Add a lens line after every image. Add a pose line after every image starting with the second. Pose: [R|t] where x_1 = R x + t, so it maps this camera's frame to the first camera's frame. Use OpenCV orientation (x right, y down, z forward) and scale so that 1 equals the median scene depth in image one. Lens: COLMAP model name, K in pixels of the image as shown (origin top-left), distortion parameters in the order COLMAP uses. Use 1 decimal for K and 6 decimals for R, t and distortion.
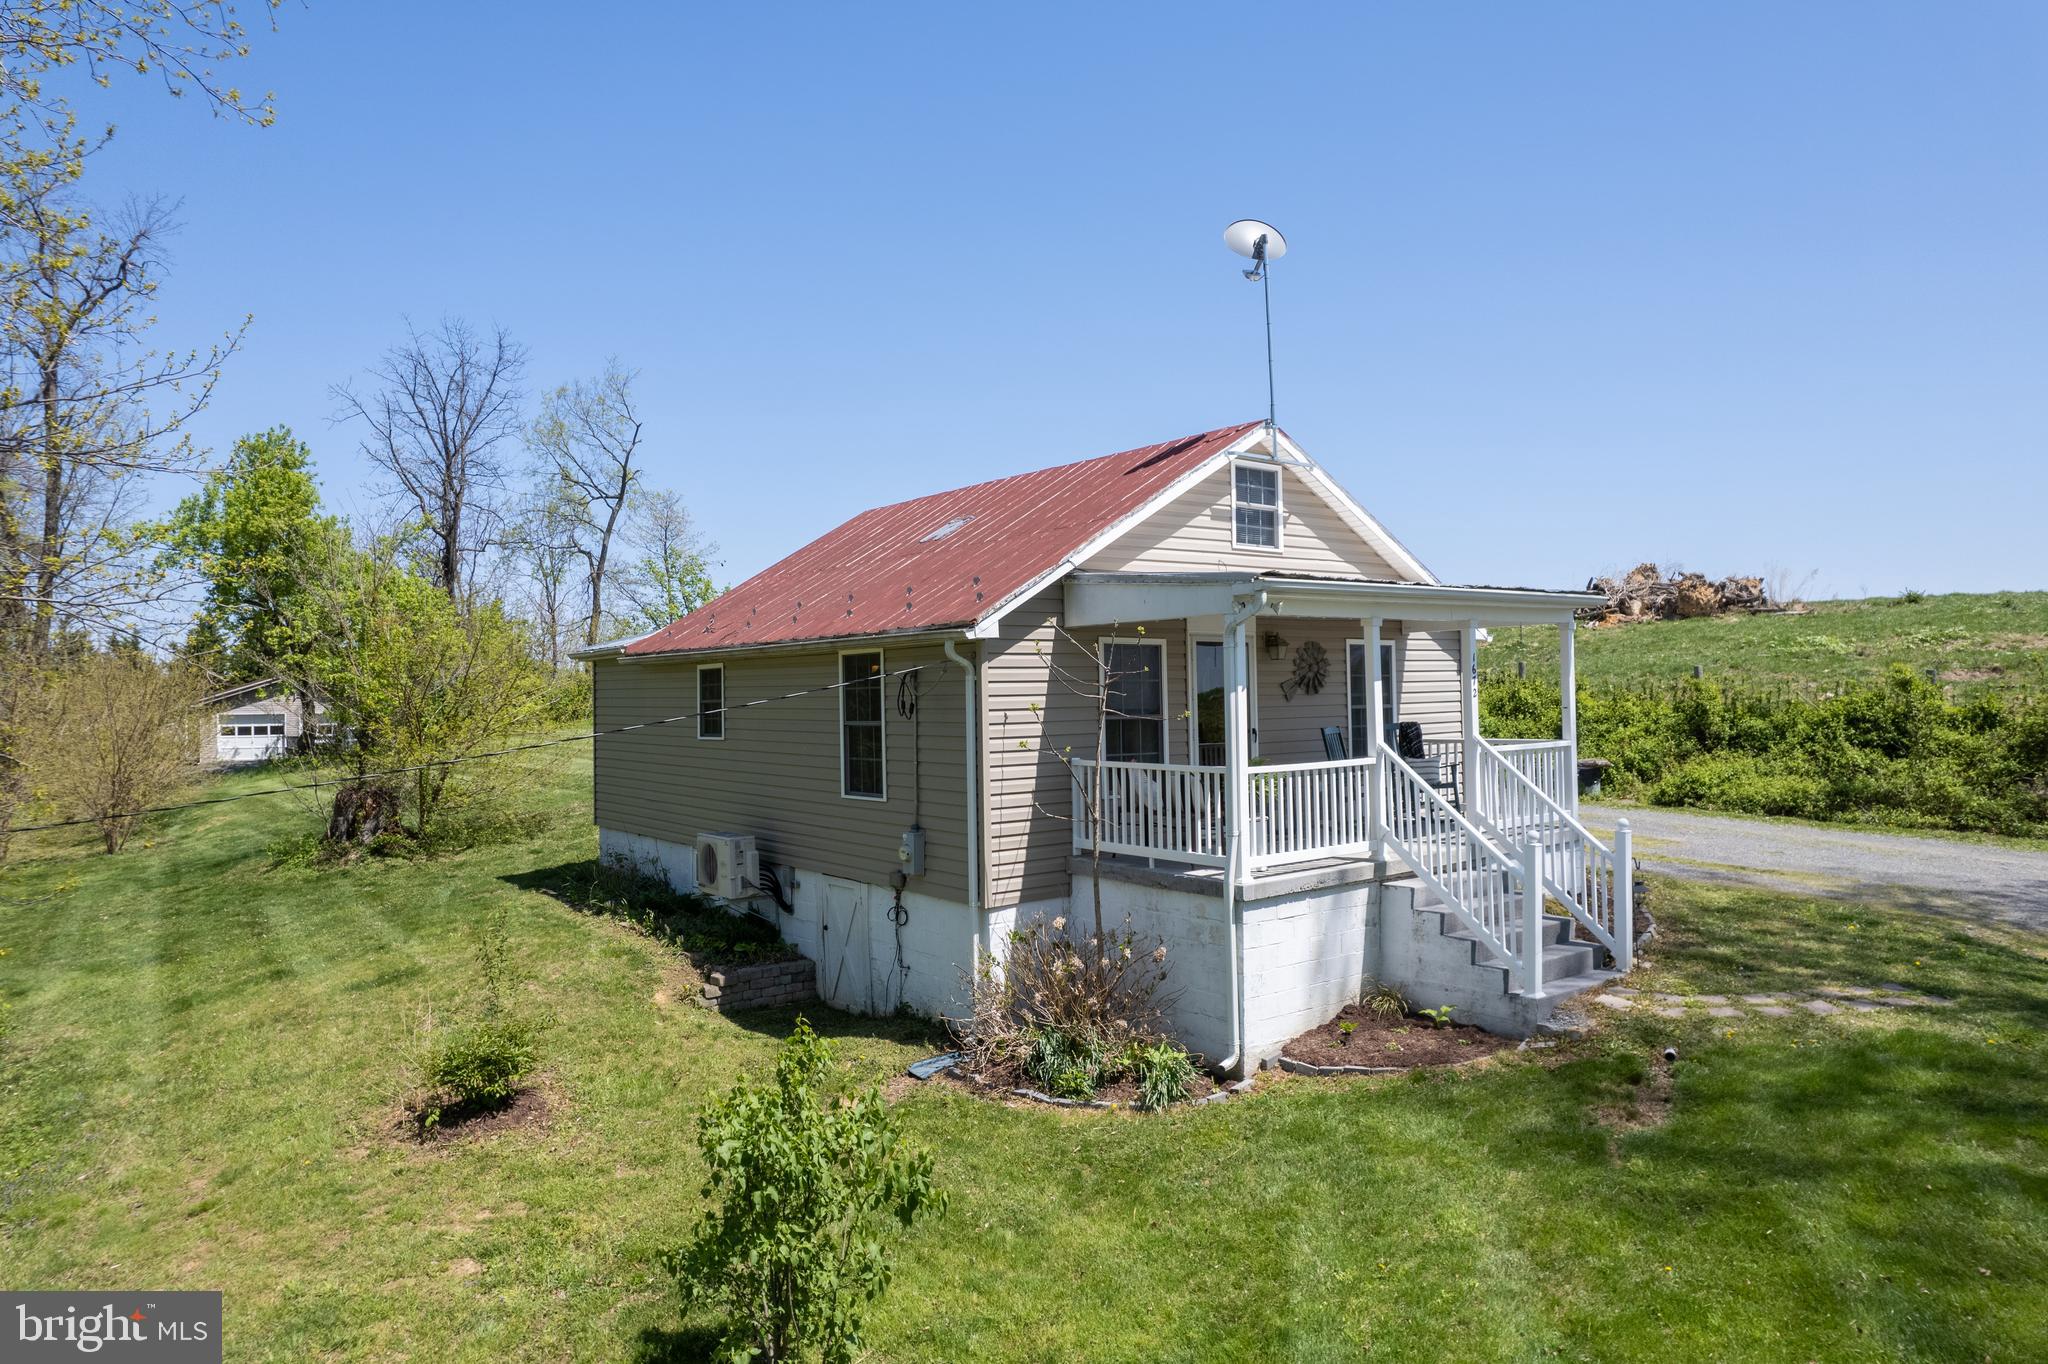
lens RADIAL K [[1315.8, 0, 1020.6], [0, 1315.8, 734.7], [0, 0, 1]] dist [-0.076925, 0.068736]
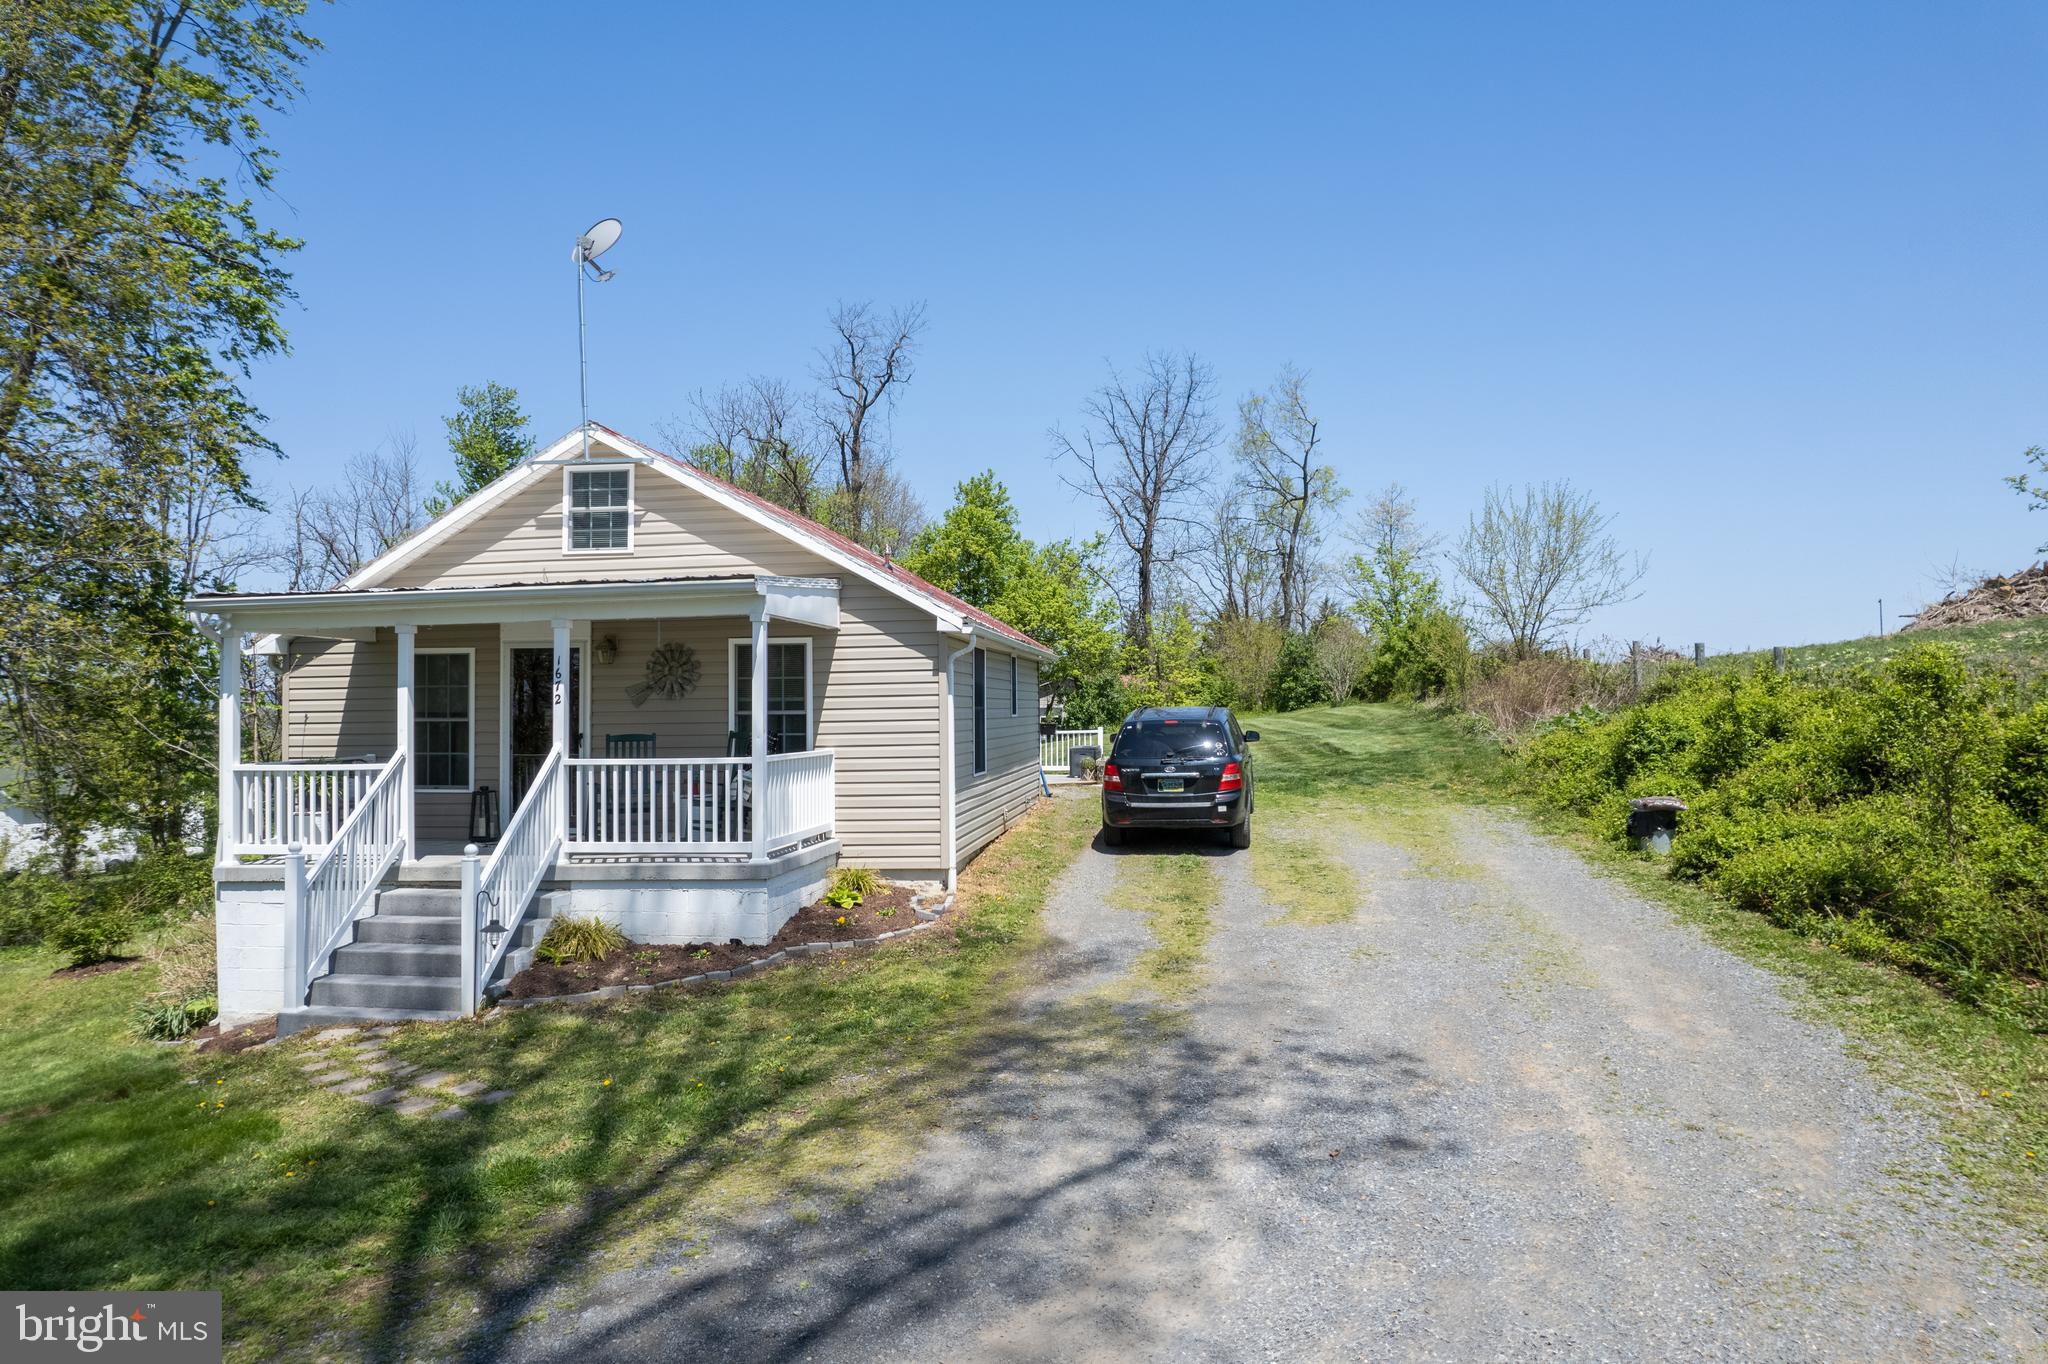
lens RADIAL K [[1315.8, 0, 1080.0], [0, 1315.8, 734.9], [0, 0, 1]] dist [-0.076925, 0.068736]
pose [[0.714769, 0.024781, -0.698921, 1.133566], [-0.021247, 0.999680, 0.013716, -0.024791], [0.699038, 0.005047, 0.715067, 0.550105]]
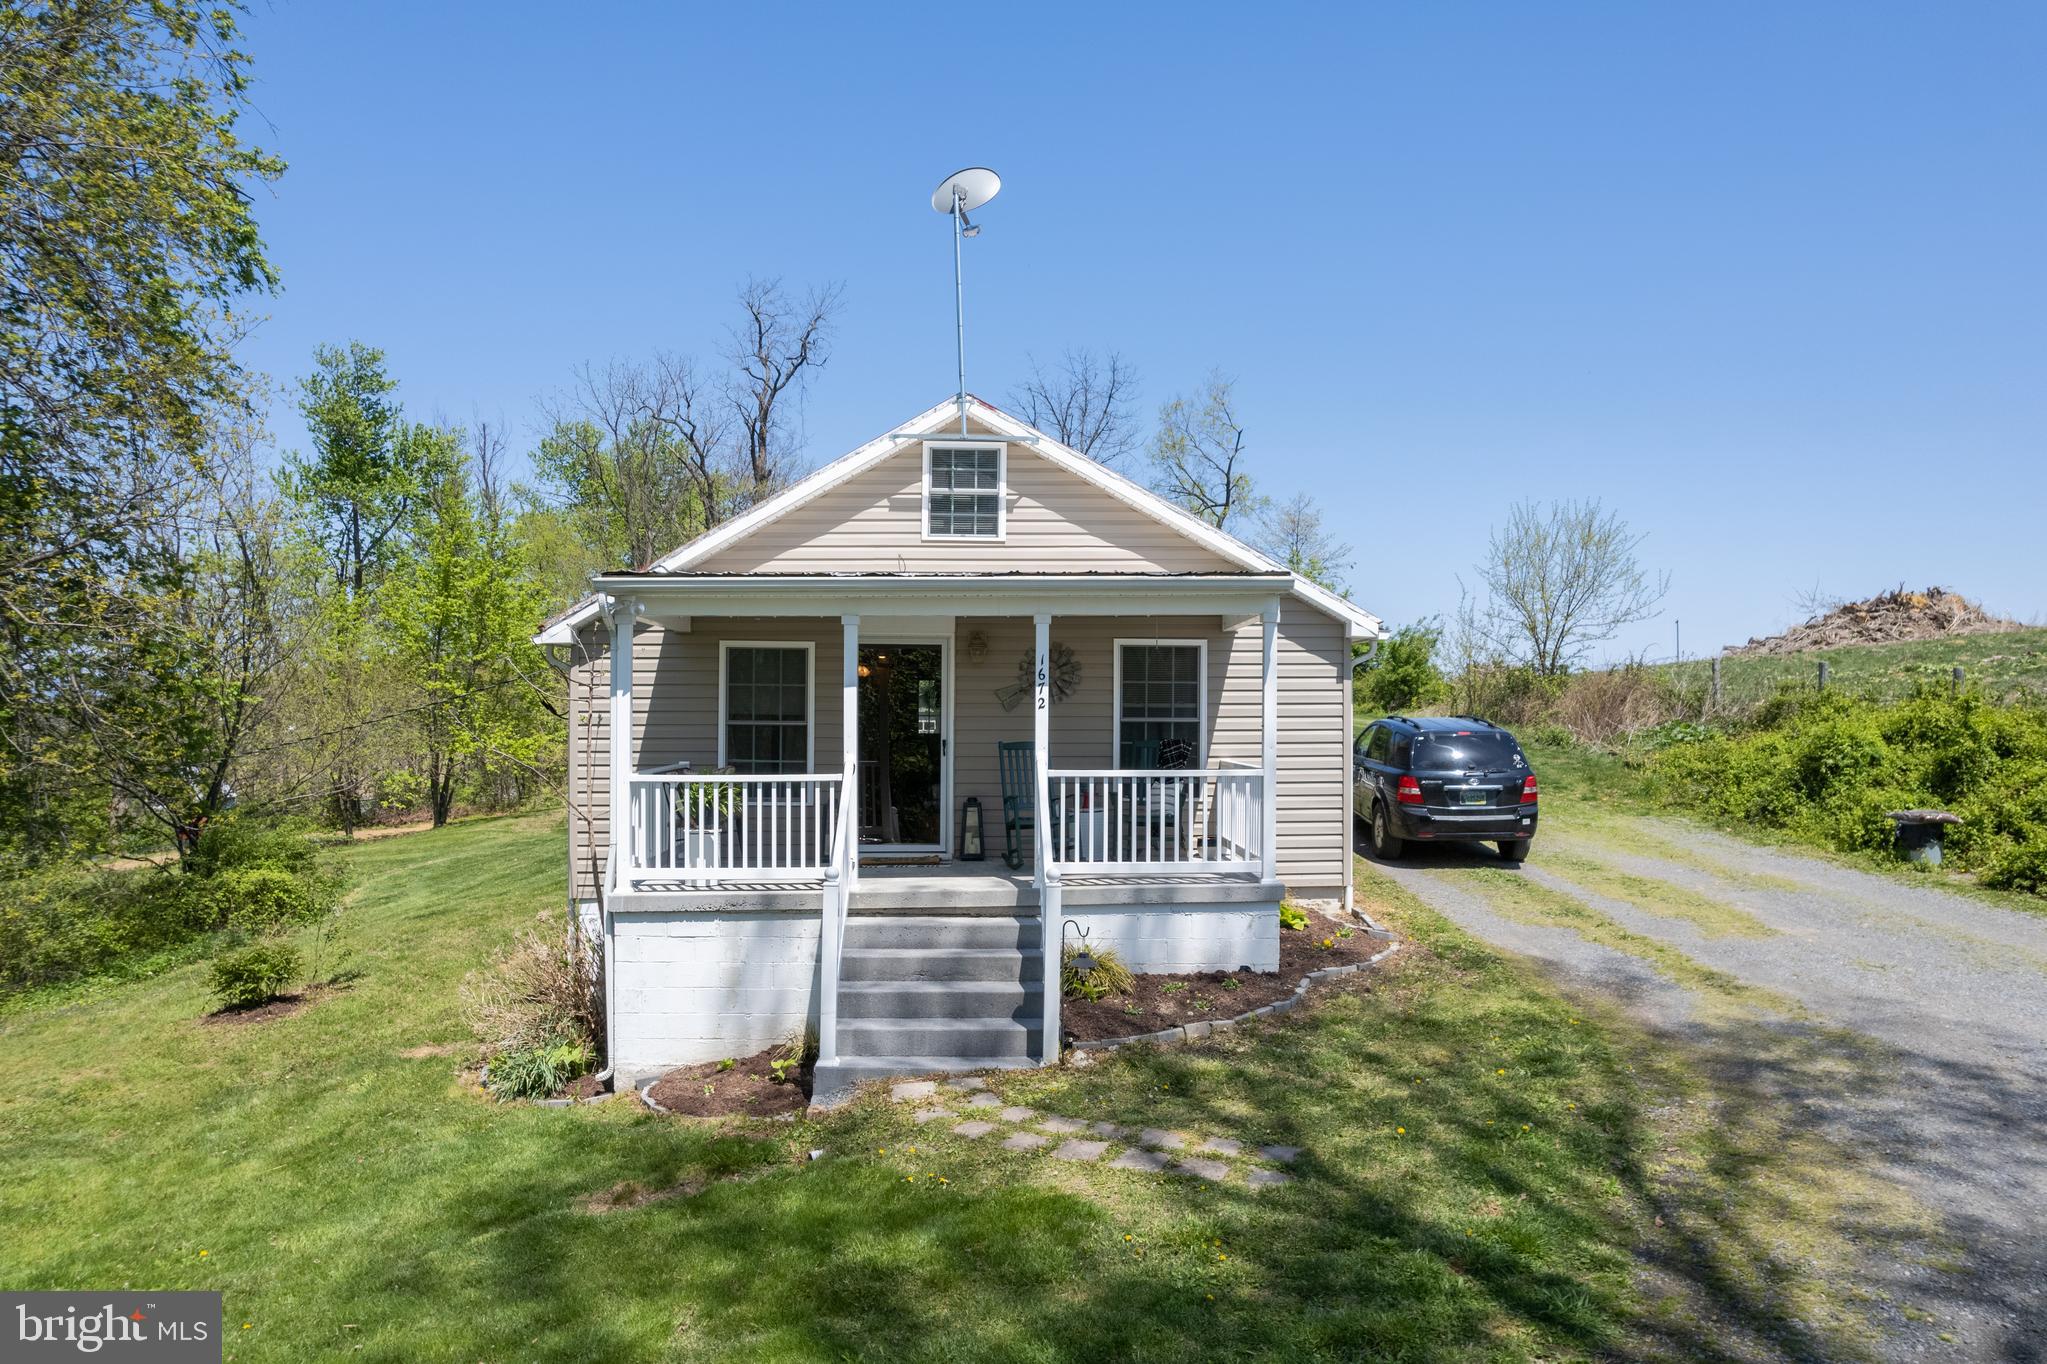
lens RADIAL K [[1315.2, 0, 1057.8], [0, 1315.2, 800.8], [0, 0, 1]] dist [-0.076925, 0.068736]
pose [[0.820453, 0.059840, -0.568574, 0.751358], [-0.032950, 0.997803, 0.057468, -0.017332], [0.570764, -0.028415, 0.820622, 0.298856]]
